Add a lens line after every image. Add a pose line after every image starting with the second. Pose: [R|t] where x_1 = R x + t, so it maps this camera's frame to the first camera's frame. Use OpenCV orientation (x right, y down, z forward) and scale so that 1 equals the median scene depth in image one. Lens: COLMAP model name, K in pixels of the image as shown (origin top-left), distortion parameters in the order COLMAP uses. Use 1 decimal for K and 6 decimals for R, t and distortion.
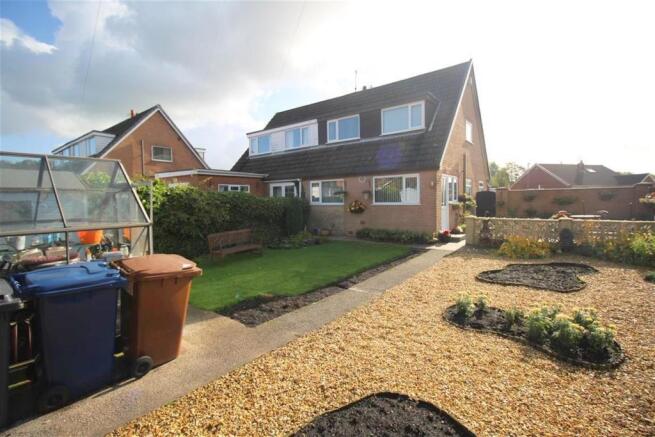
lens RADIAL K [[302.0, 0, 330.2], [0, 302.0, 216.7], [0, 0, 1]] dist [-0.021464, -0.001228]
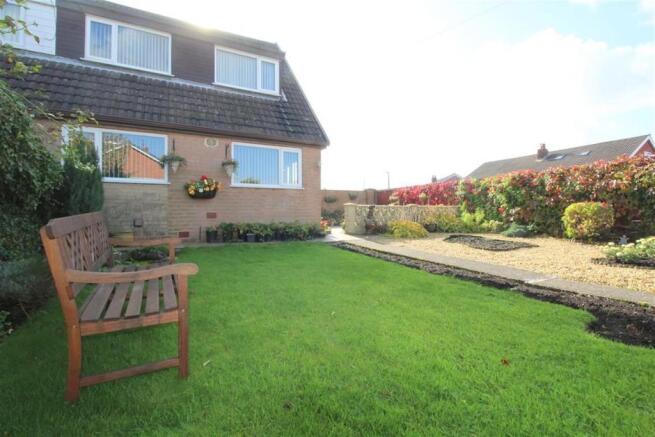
lens RADIAL K [[302.0, 0, 326.3], [0, 302.0, 214.6], [0, 0, 1]] dist [-0.021464, -0.001228]
pose [[0.392301, -0.000387, 0.919837, -0.340588], [0.046124, 0.998750, -0.019251, 0.038886], [-0.918680, 0.049979, 0.391829, 0.540080]]
